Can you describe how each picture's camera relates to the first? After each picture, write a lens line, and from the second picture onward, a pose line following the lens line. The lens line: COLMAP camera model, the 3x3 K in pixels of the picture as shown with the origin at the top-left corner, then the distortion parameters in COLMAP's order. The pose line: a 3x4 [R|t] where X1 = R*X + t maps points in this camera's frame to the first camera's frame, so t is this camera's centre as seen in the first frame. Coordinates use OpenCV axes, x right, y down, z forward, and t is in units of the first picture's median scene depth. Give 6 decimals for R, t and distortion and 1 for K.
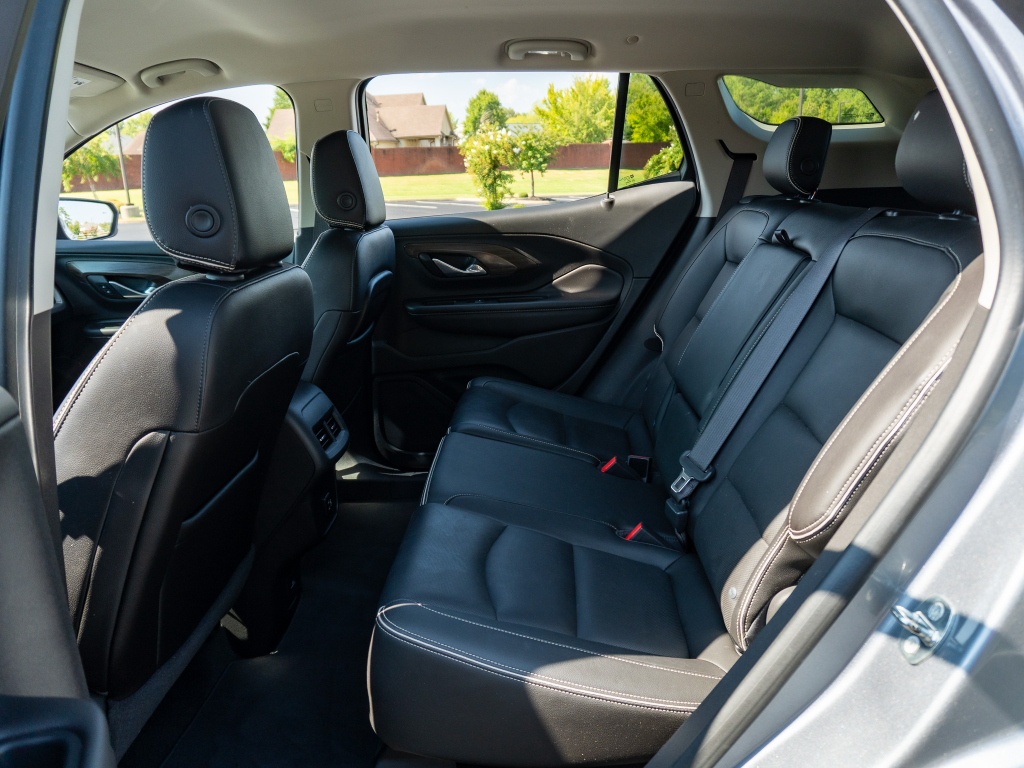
lens RADIAL K [[761.9, 0, 512.0], [0, 761.9, 384.0], [0, 0, 1]] dist [-0.025037, 0.002600]
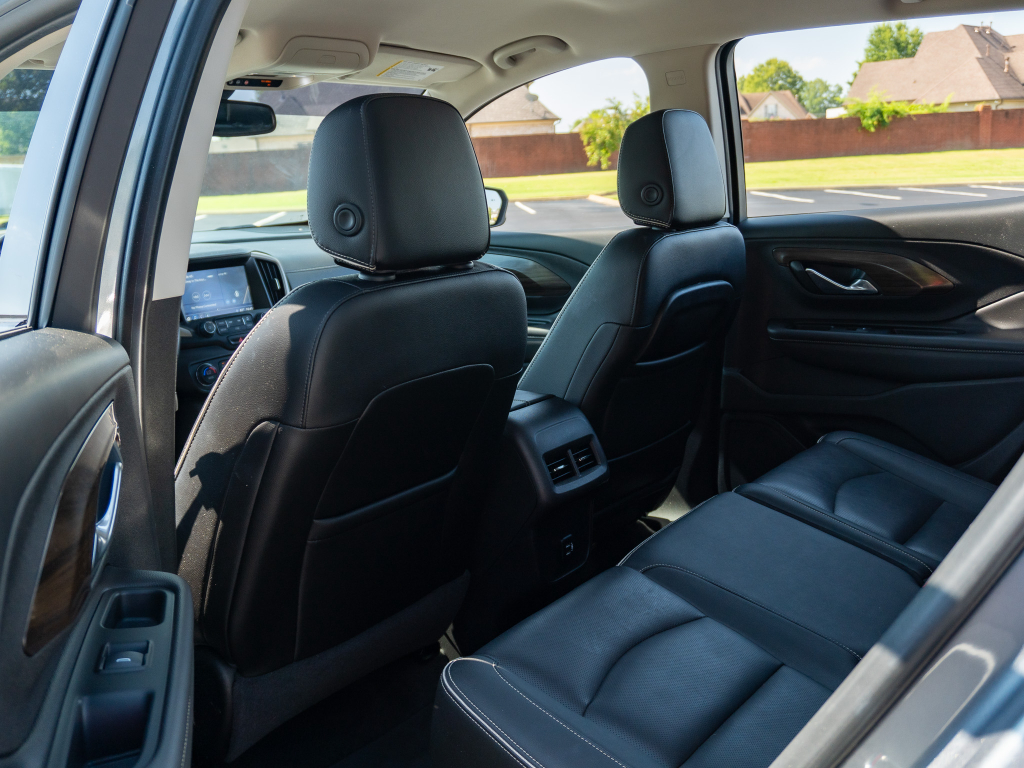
lens RADIAL K [[980.5, 0, 512.0], [0, 980.5, 384.0], [0, 0, 1]] dist [-0.010167, -0.005510]
pose [[0.818381, 0.119000, -0.562220, 0.256734], [-0.137788, 0.990420, 0.009065, -0.021243], [0.557913, 0.070048, 0.826938, 0.035901]]
